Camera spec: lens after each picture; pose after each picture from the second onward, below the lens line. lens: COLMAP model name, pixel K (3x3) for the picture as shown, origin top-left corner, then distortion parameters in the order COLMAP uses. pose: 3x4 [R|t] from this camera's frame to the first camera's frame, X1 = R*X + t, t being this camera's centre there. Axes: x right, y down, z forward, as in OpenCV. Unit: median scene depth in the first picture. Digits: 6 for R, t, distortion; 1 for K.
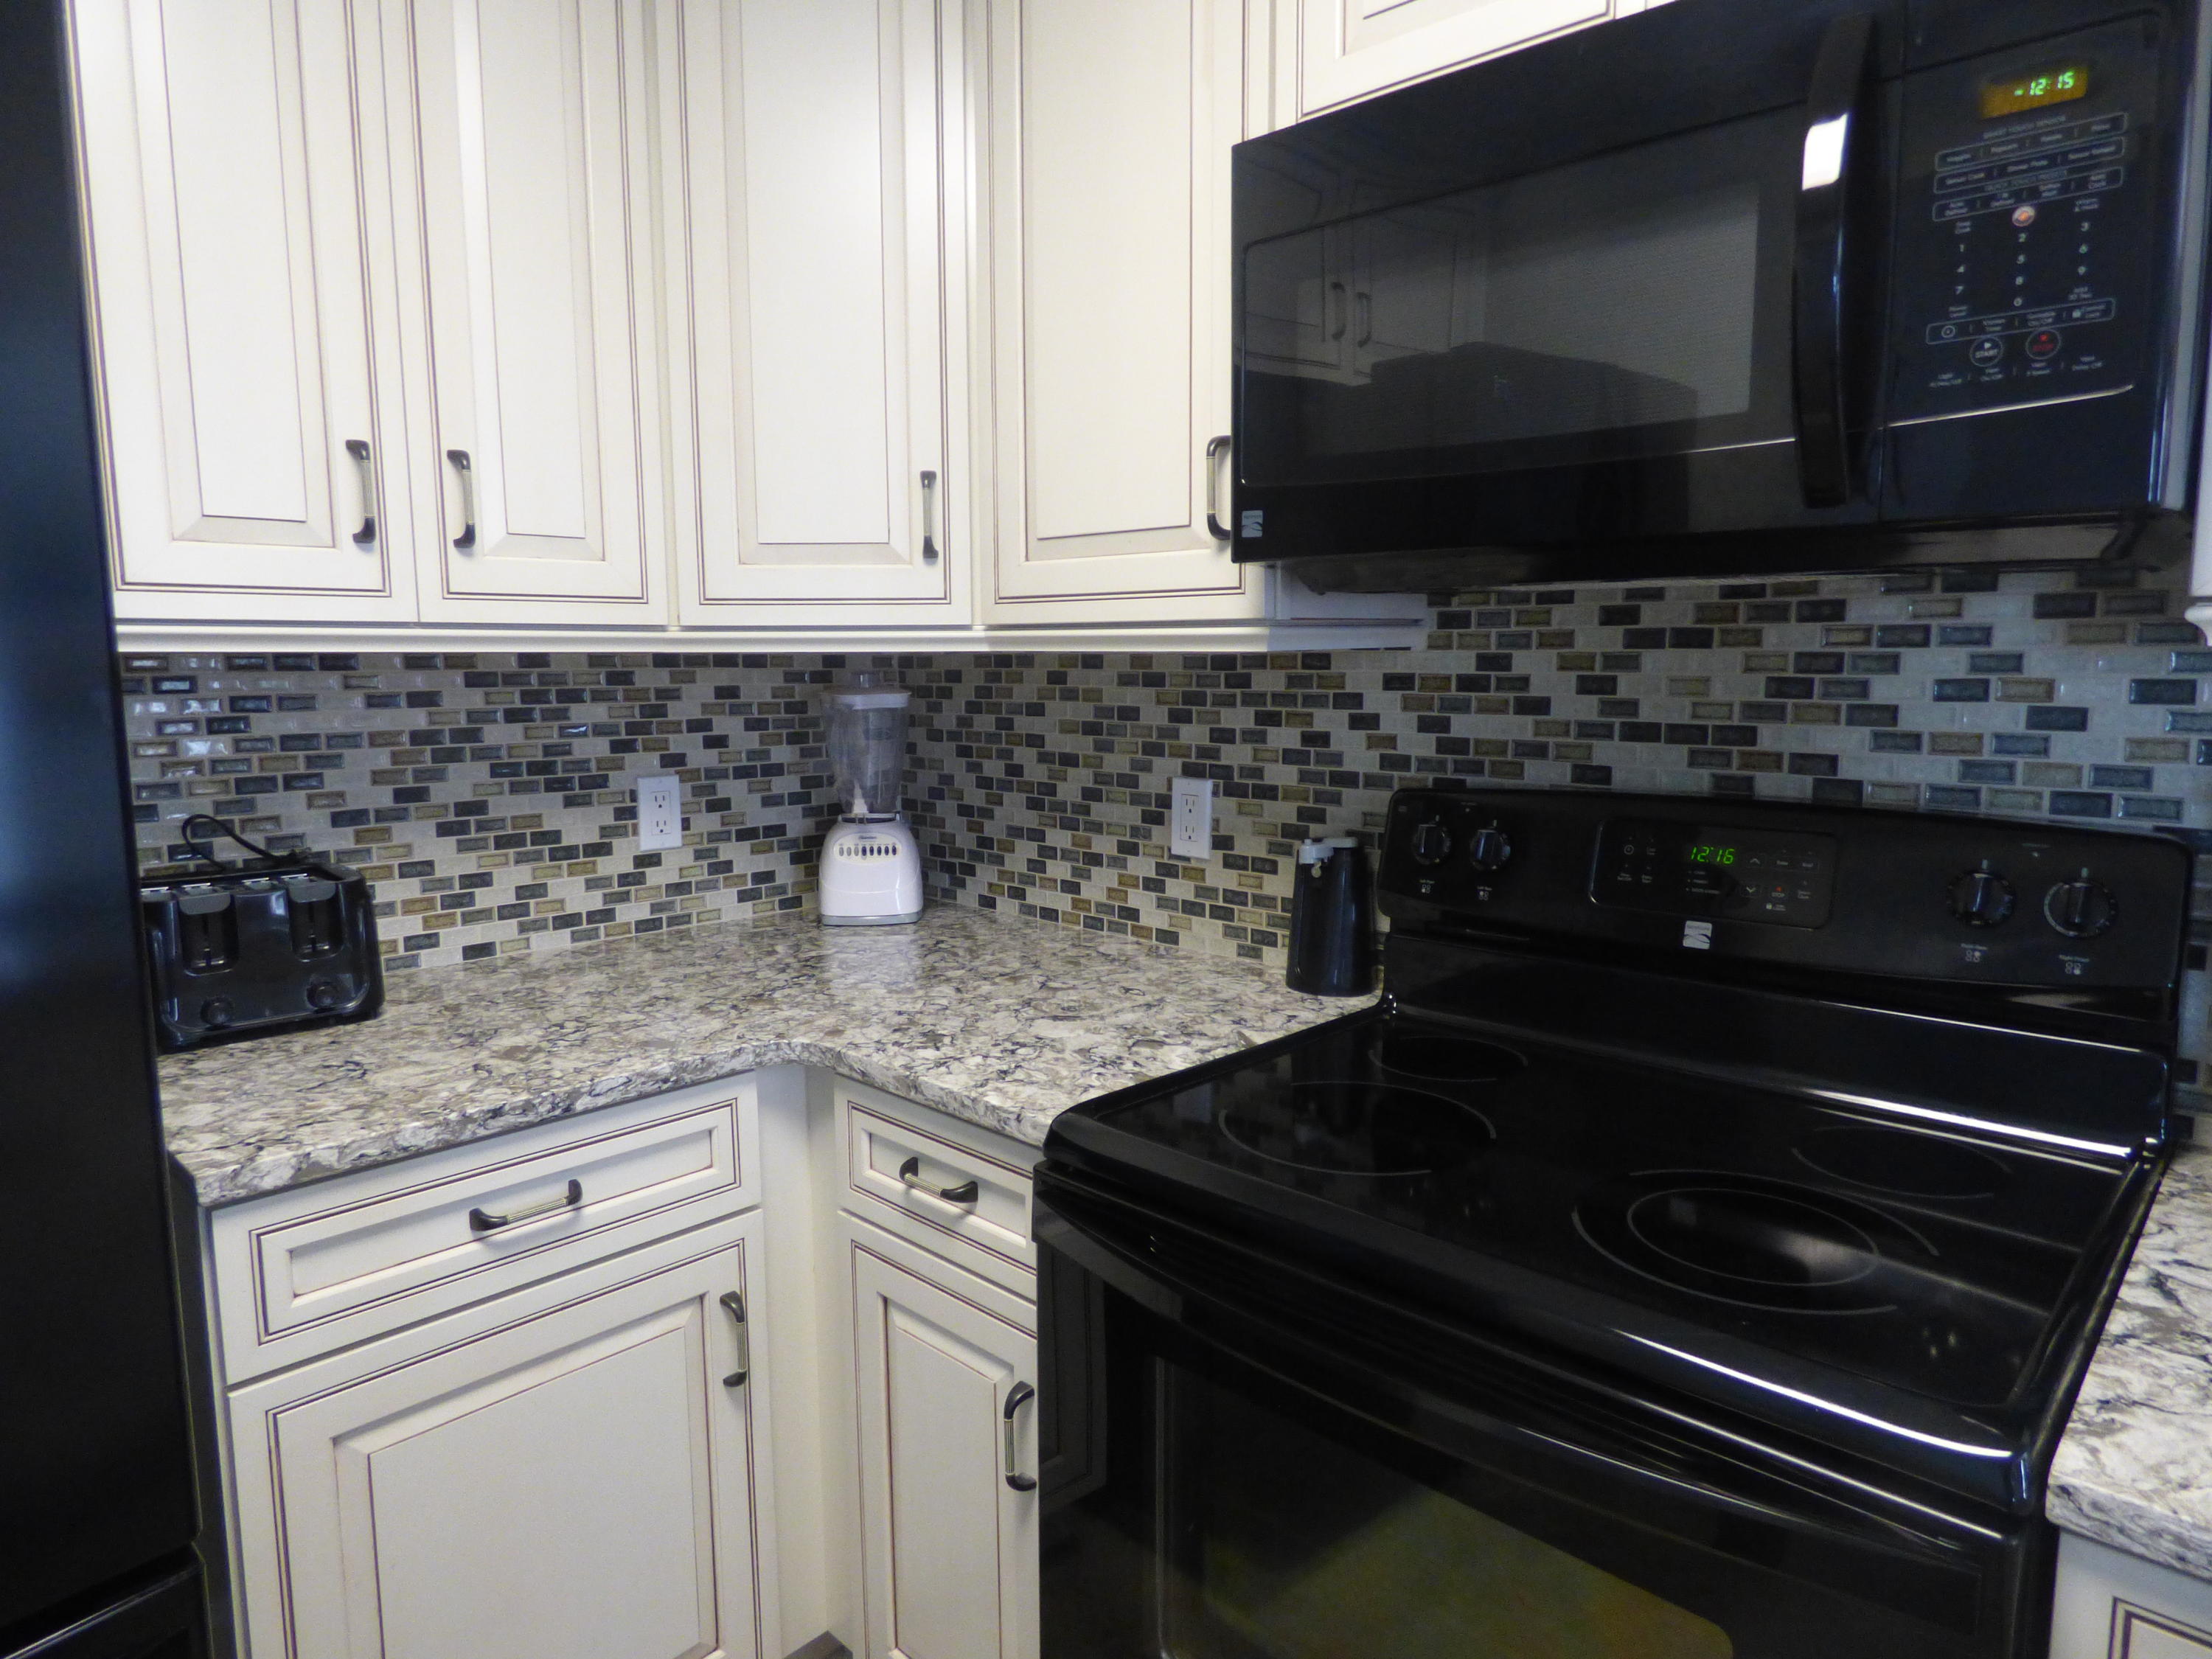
lens RADIAL K [[1326.9, 0, 1103.8], [0, 1326.9, 830.3], [0, 0, 1]] dist [-0.013488, 0.022044]
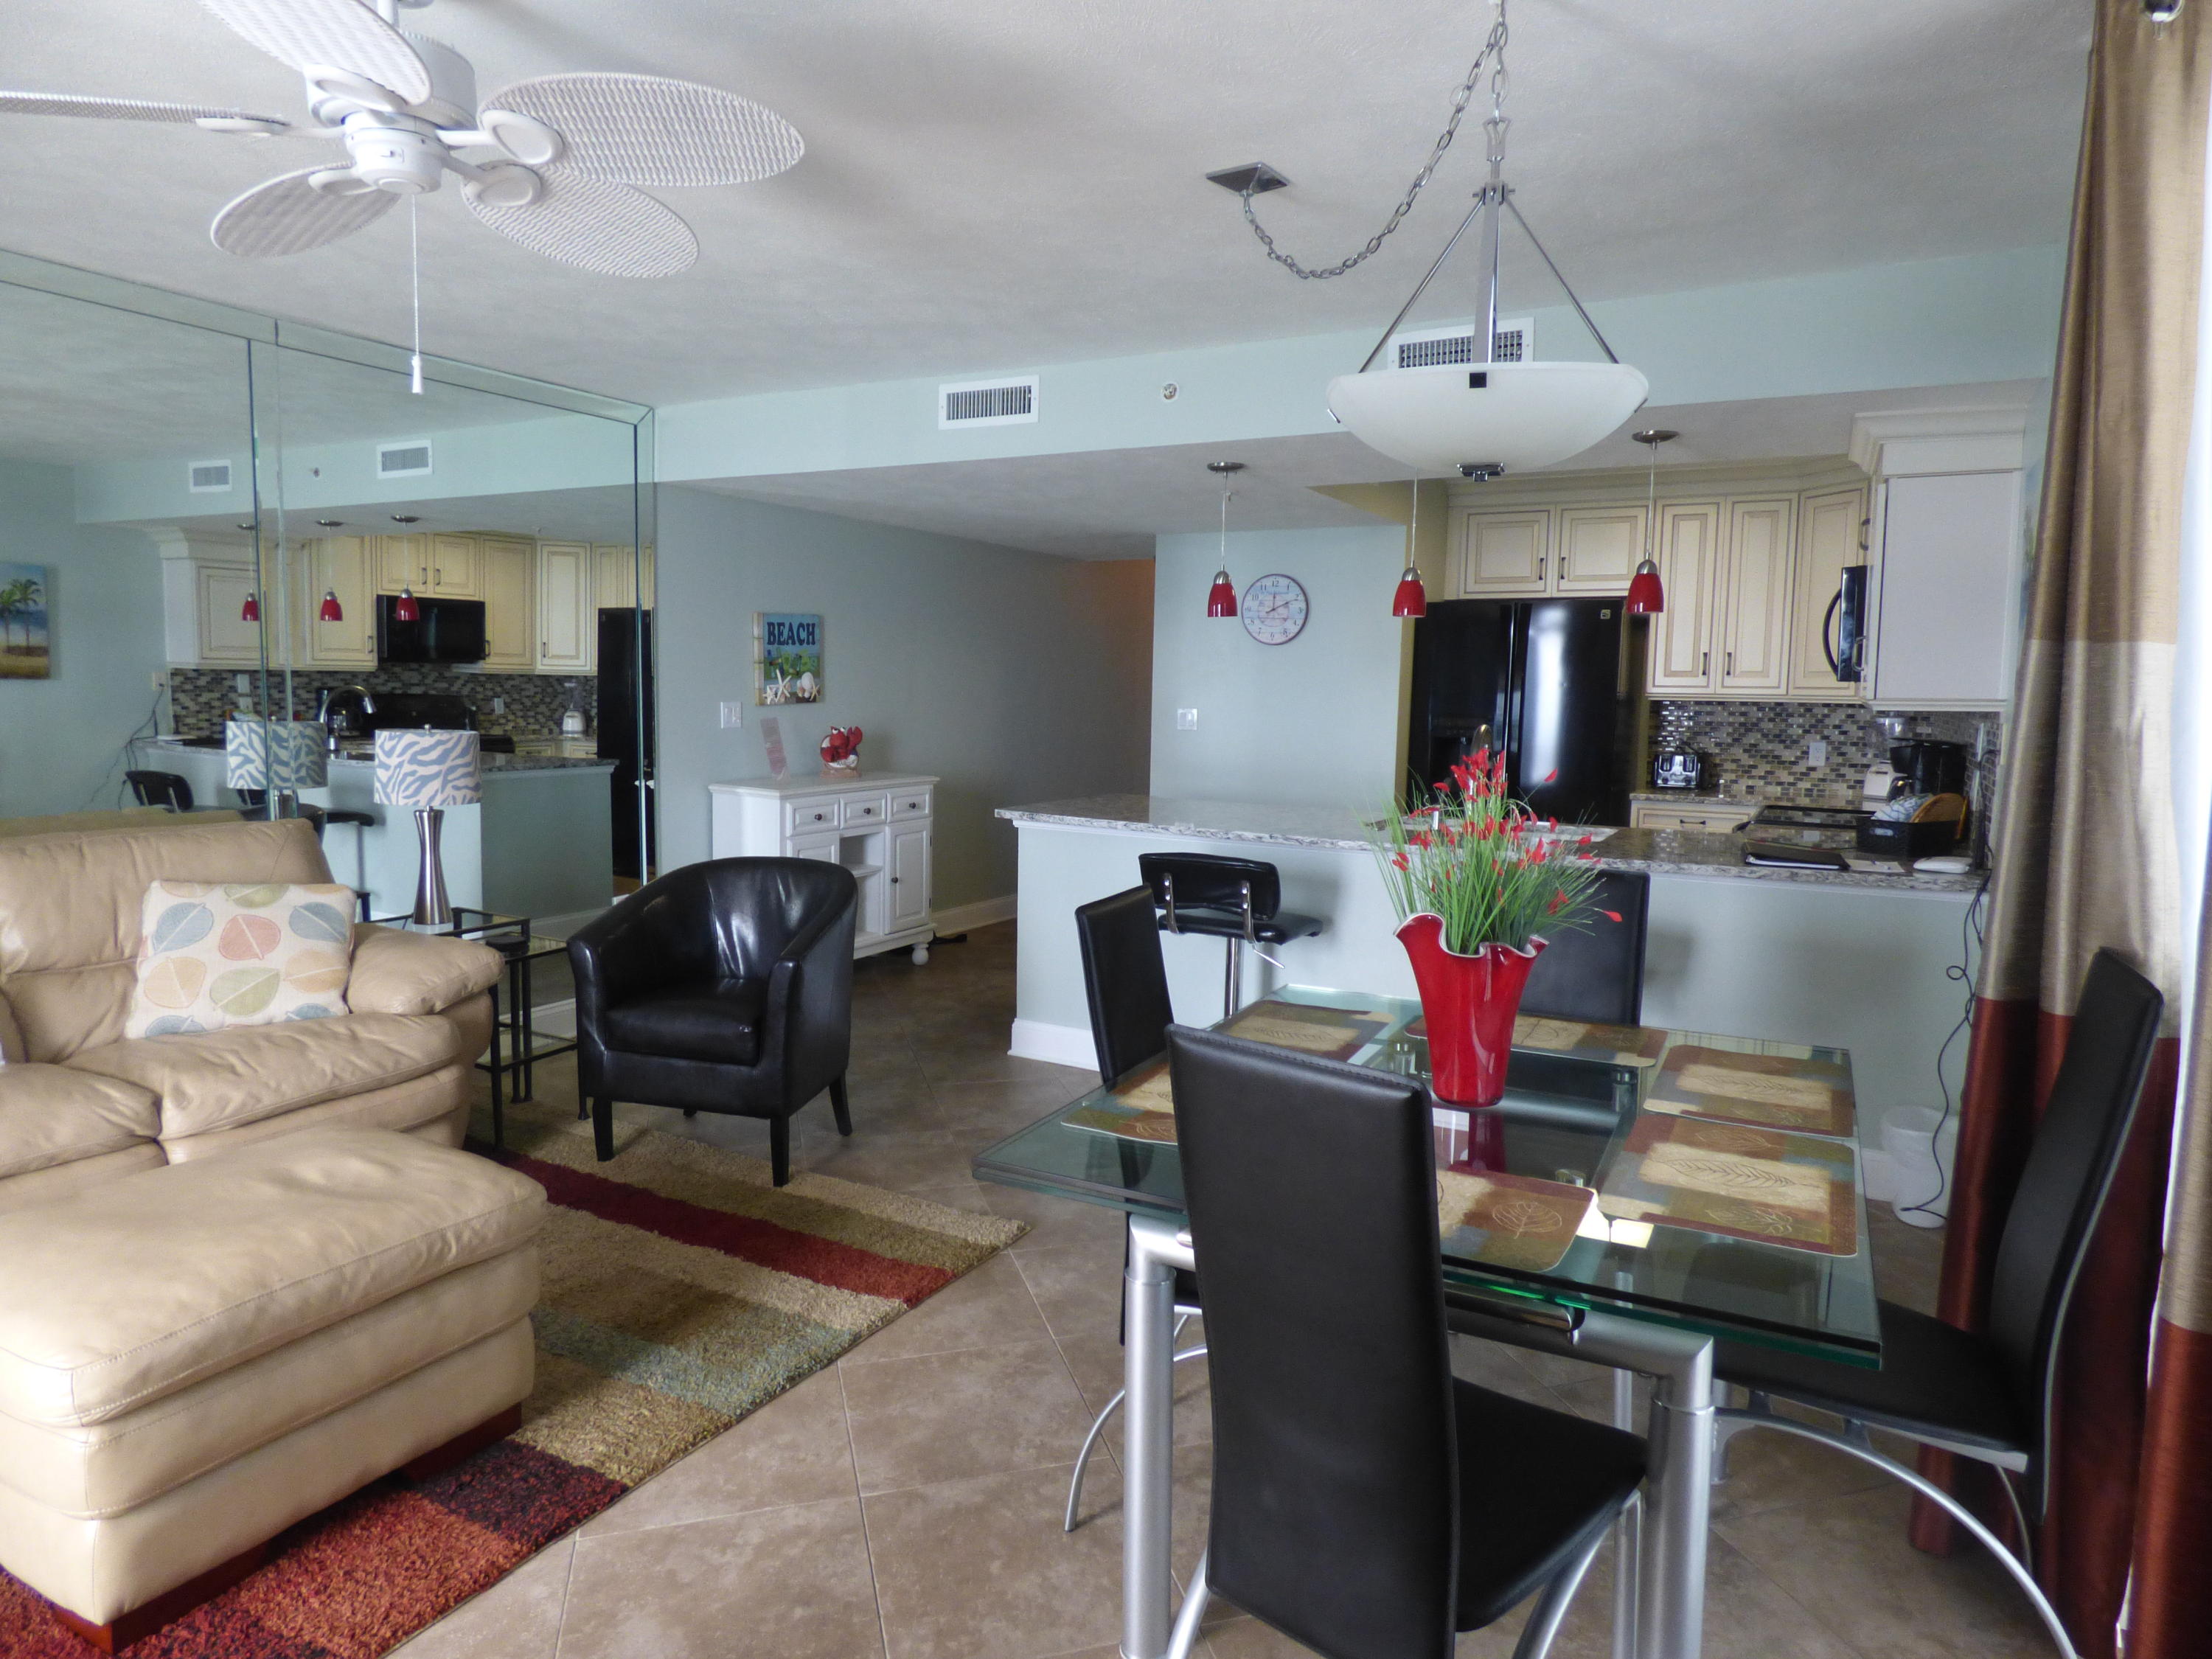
lens RADIAL K [[1326.9, 0, 1124.2], [0, 1326.9, 812.6], [0, 0, 1]] dist [-0.013488, 0.022044]
pose [[0.271078, 0.098974, -0.957455, 2.312396], [-0.138829, 0.988319, 0.062859, 0.160067], [0.952493, 0.115883, 0.281652, -1.463761]]
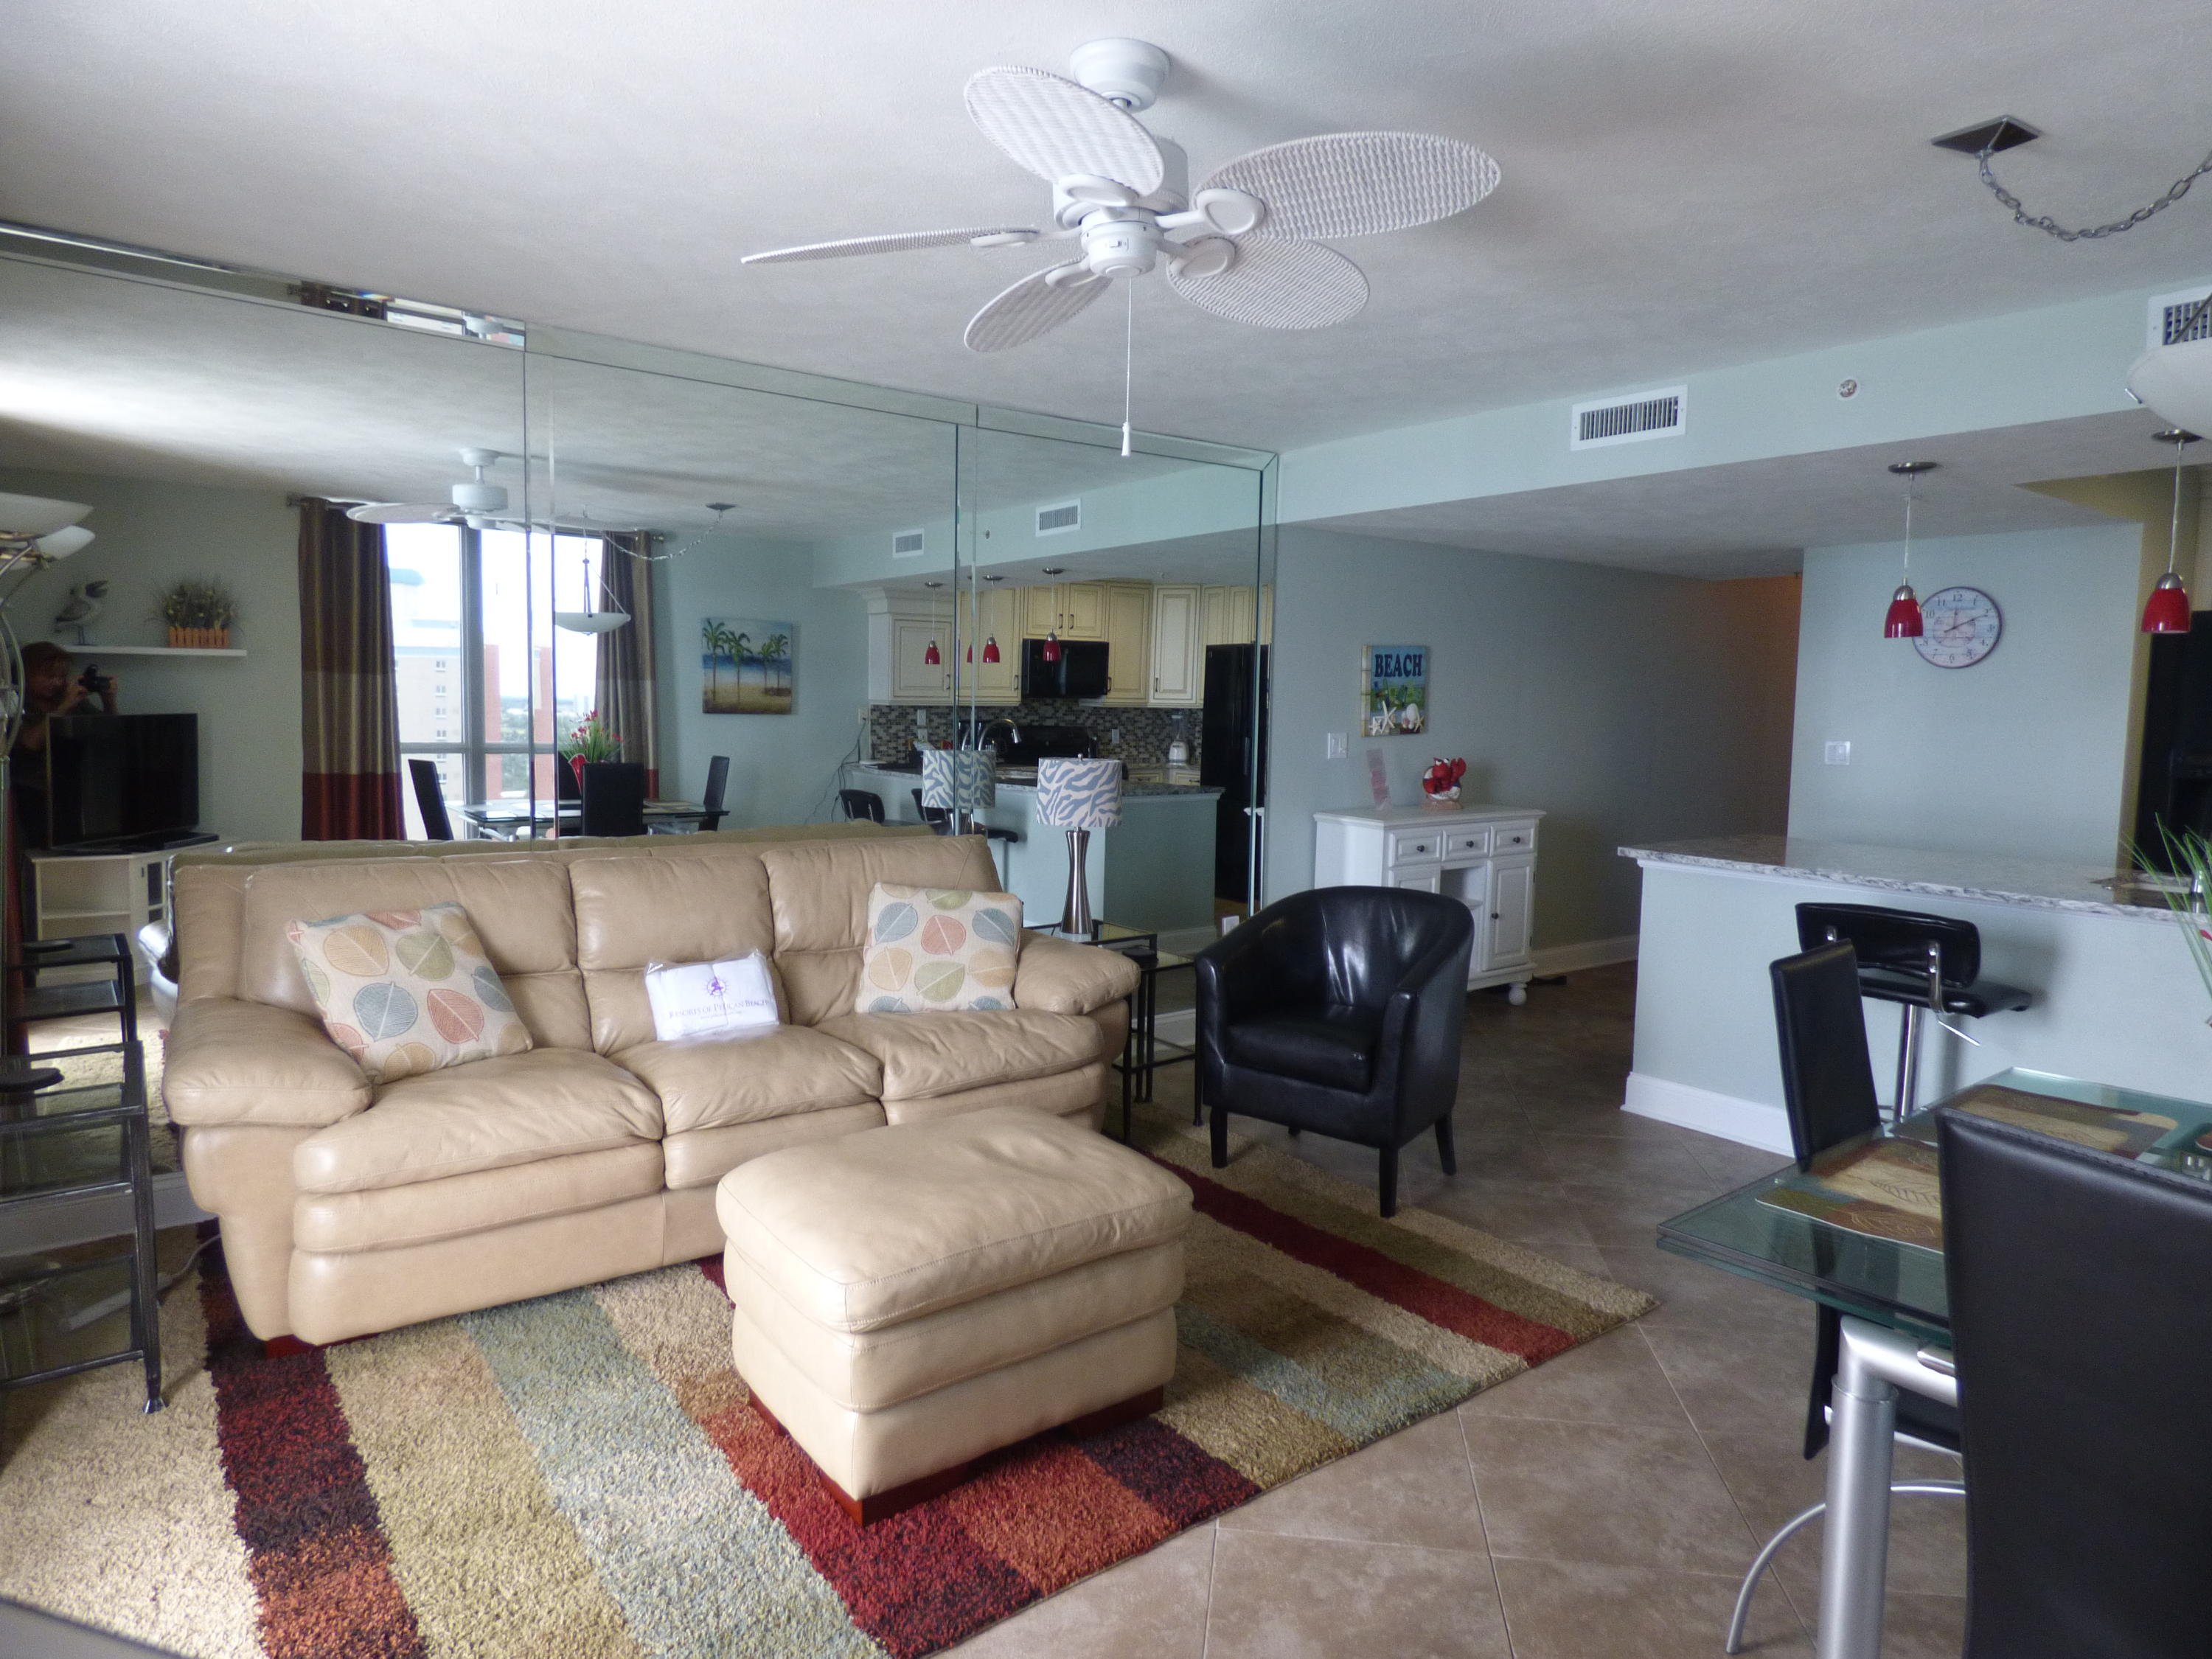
lens RADIAL K [[1326.9, 0, 1120.8], [0, 1326.9, 818.6], [0, 0, 1]] dist [-0.013488, 0.022044]
pose [[-0.146999, 0.082398, -0.985699, 2.295900], [-0.136139, 0.985355, 0.102672, 0.171682], [0.979723, 0.149284, -0.133628, -1.546423]]
